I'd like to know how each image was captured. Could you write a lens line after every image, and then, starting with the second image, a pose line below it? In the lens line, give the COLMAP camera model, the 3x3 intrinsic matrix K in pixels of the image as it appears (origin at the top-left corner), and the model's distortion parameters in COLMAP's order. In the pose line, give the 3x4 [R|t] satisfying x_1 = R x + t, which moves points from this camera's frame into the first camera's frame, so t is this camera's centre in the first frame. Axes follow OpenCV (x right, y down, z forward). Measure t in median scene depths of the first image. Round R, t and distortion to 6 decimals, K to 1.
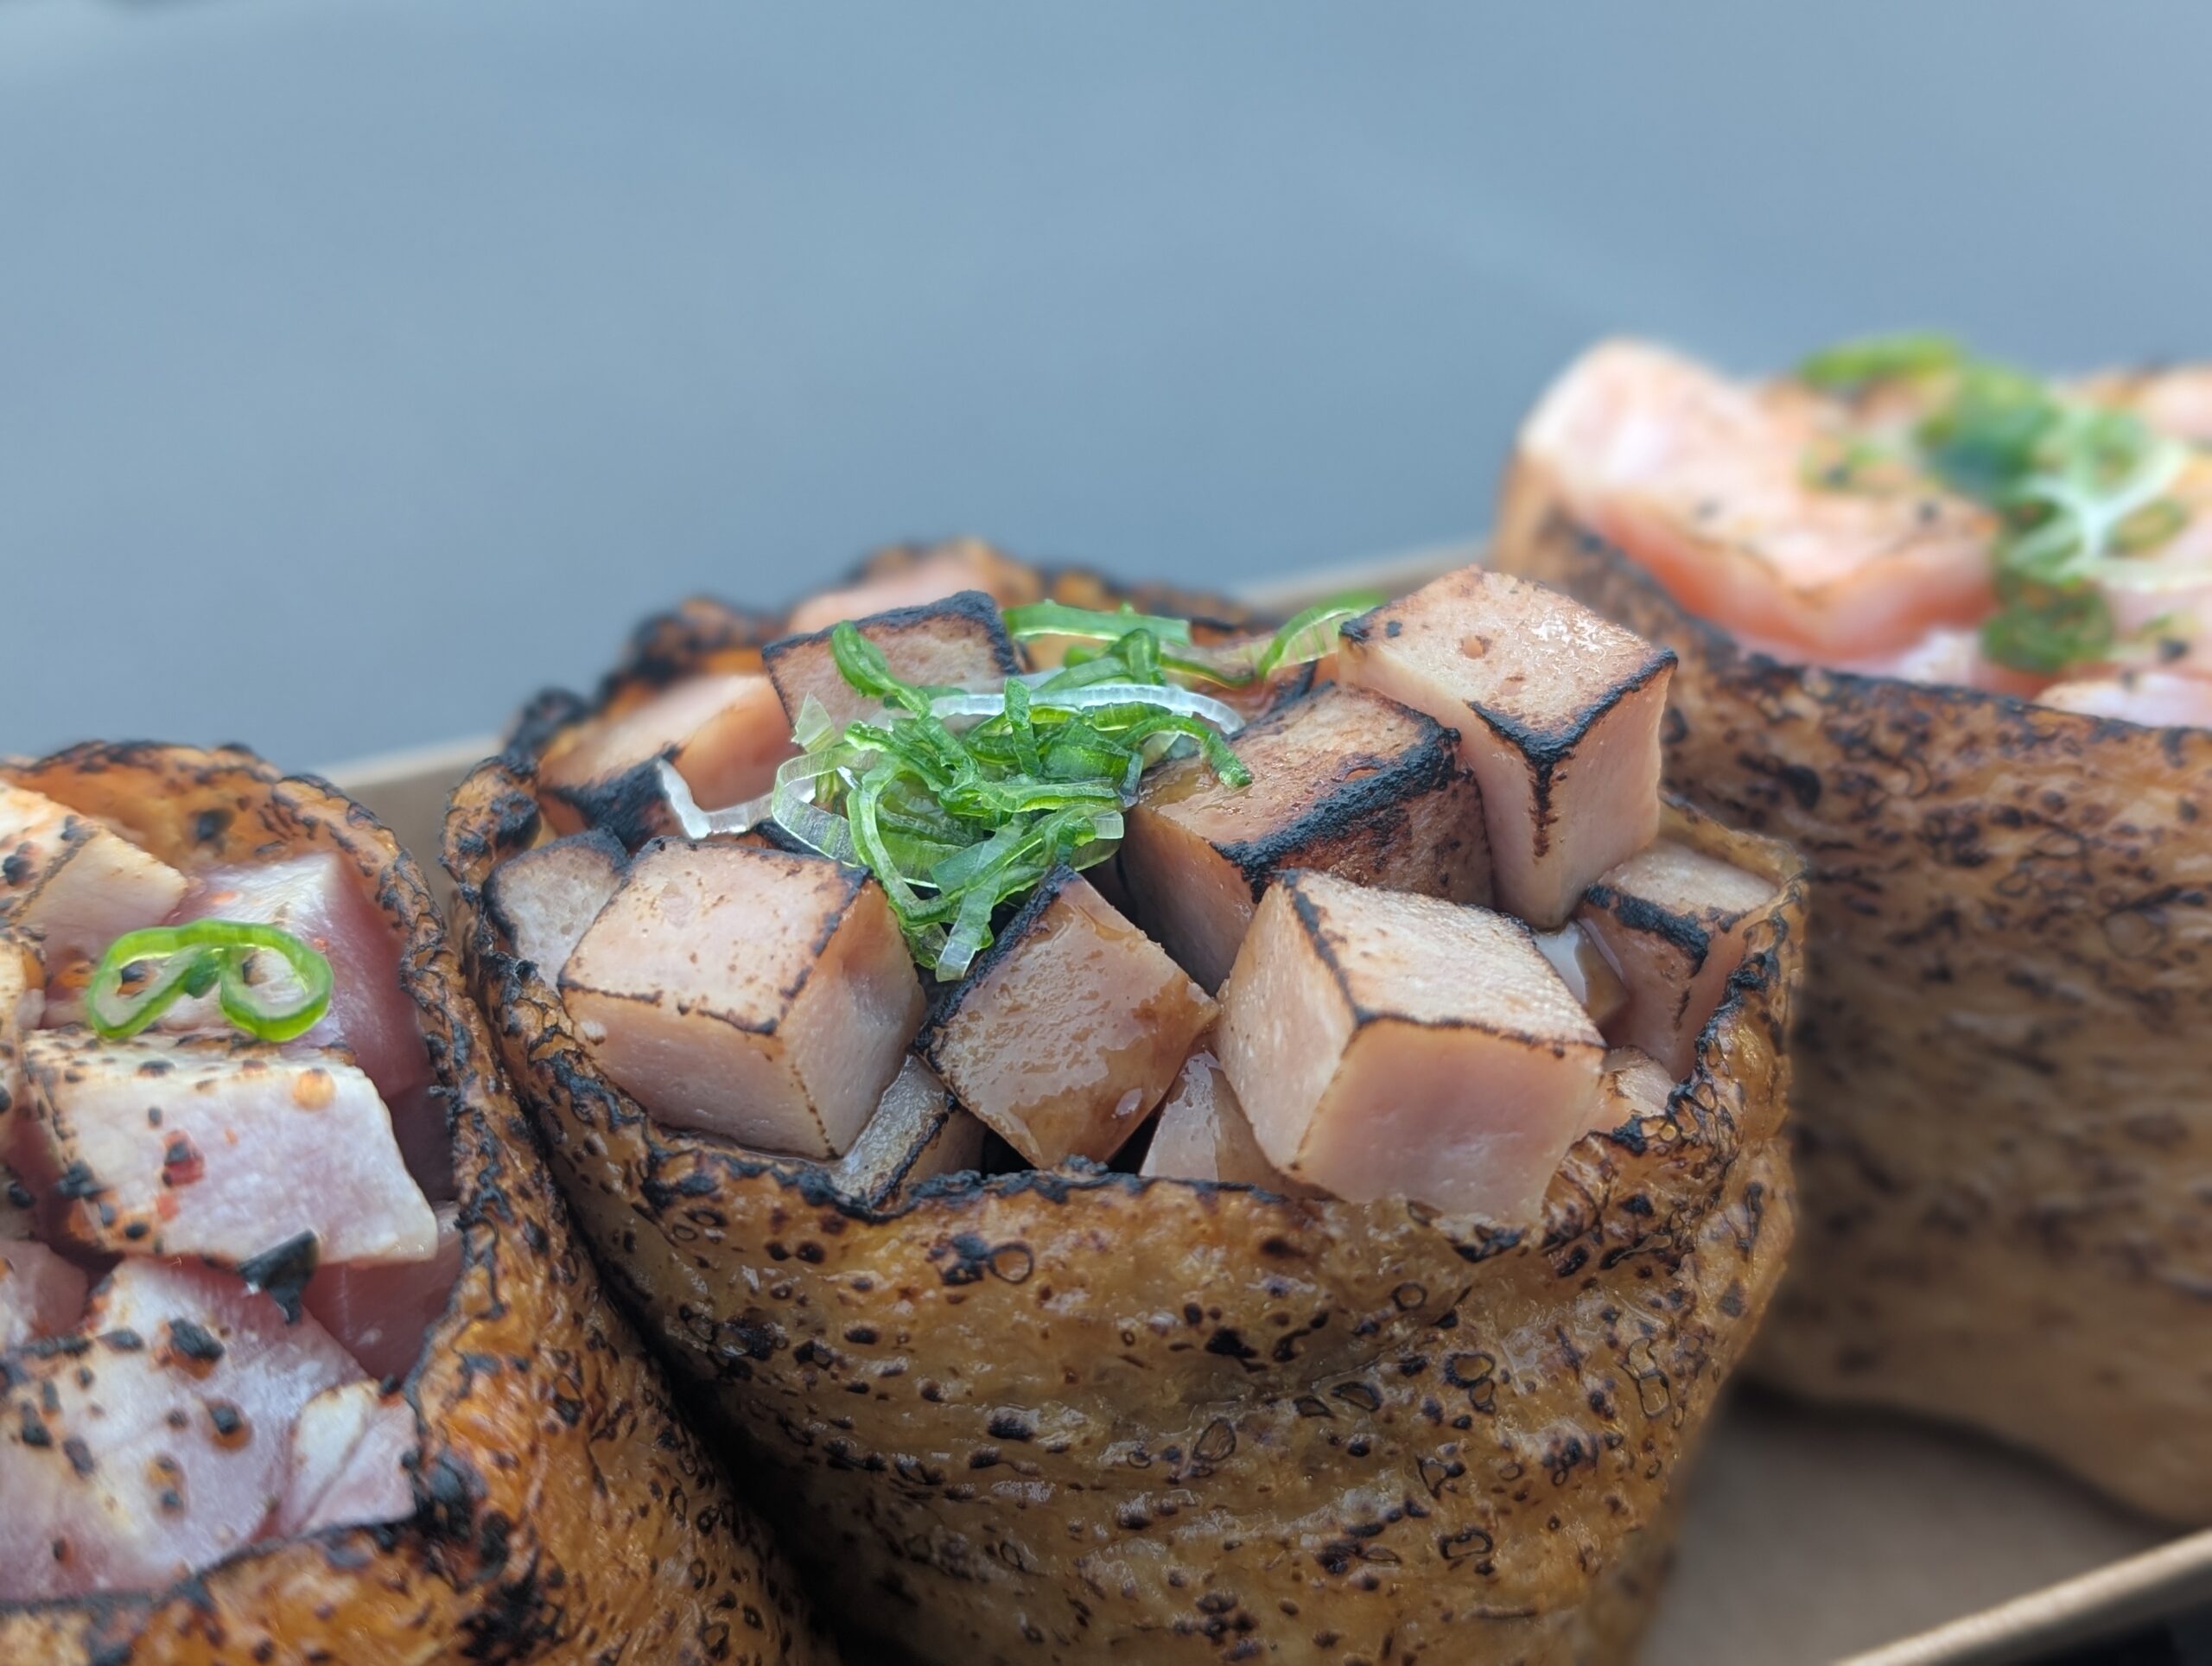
lens RADIAL K [[2490.1, 0, 1094.1], [0, 2490.1, 832.7], [0, 0, 1]] dist [-0.090816, 0.000000]
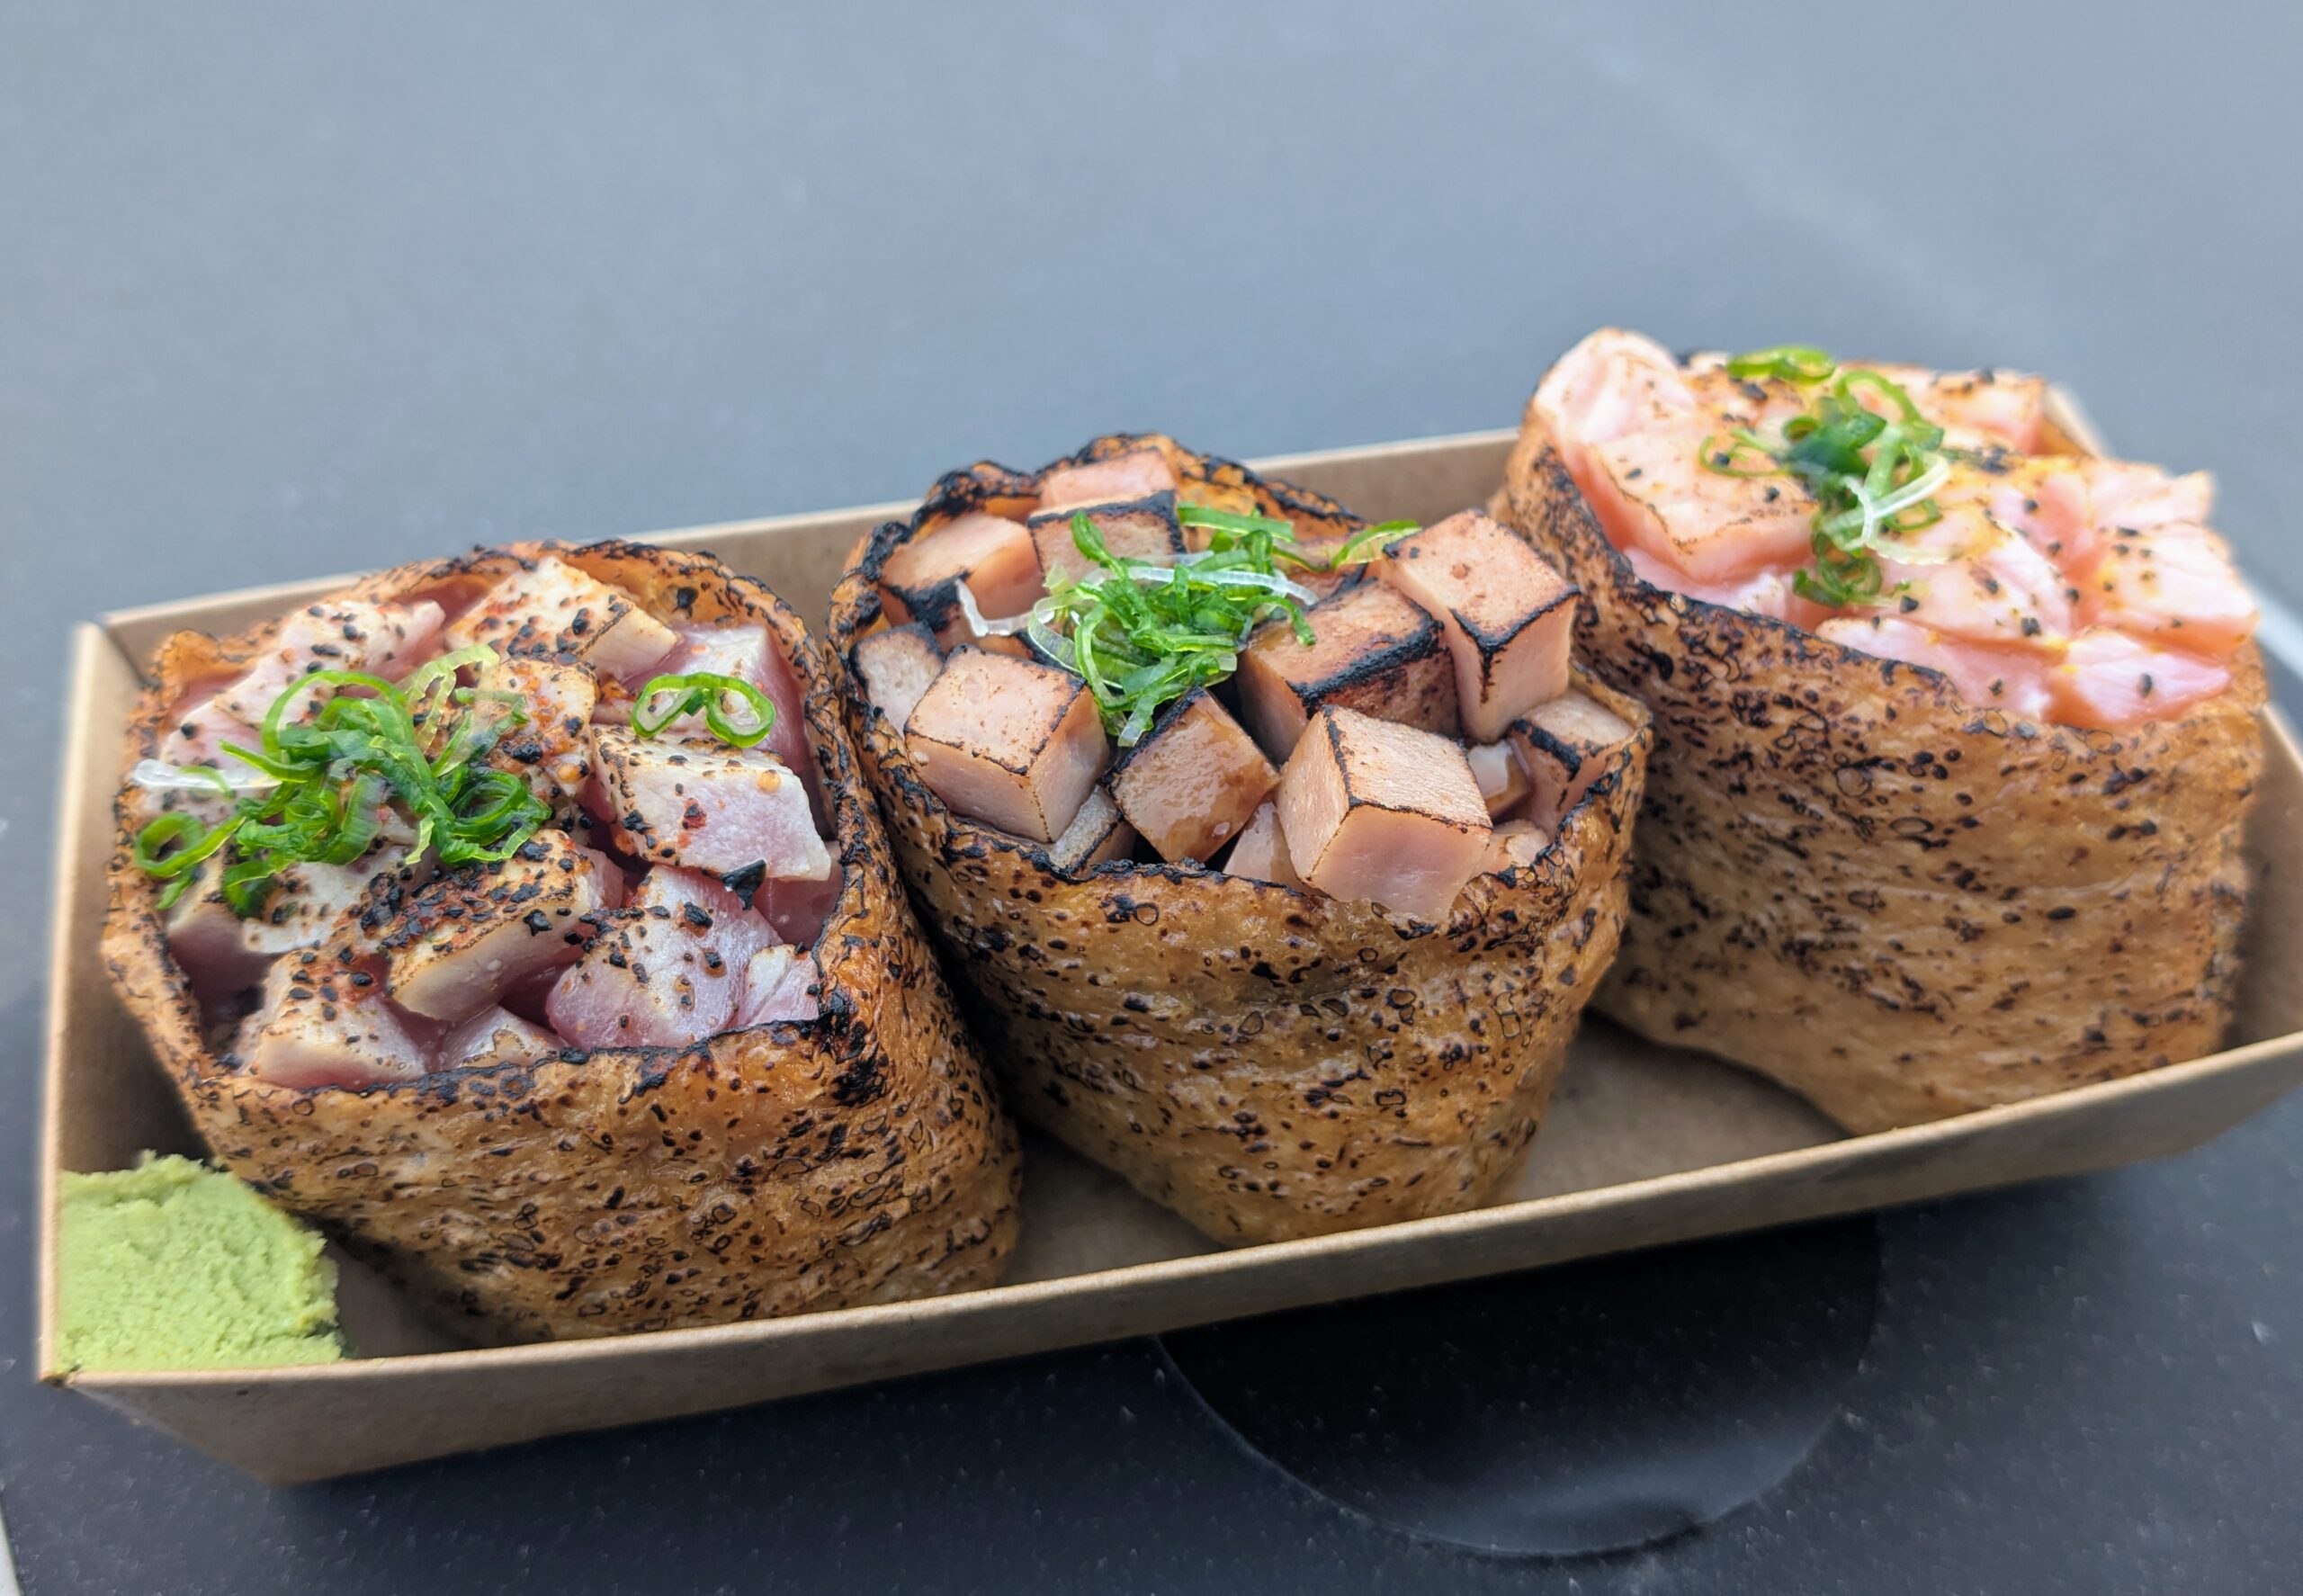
lens RADIAL K [[1664.0, 0, 1163.0], [0, 1664.0, 801.0], [0, 0, 1]] dist [-0.014386, 0.002607]
pose [[0.994685, 0.099579, -0.026194, 0.001207], [-0.096039, 0.988974, 0.112726, -0.032893], [0.037130, -0.109611, 0.993281, -0.137601]]
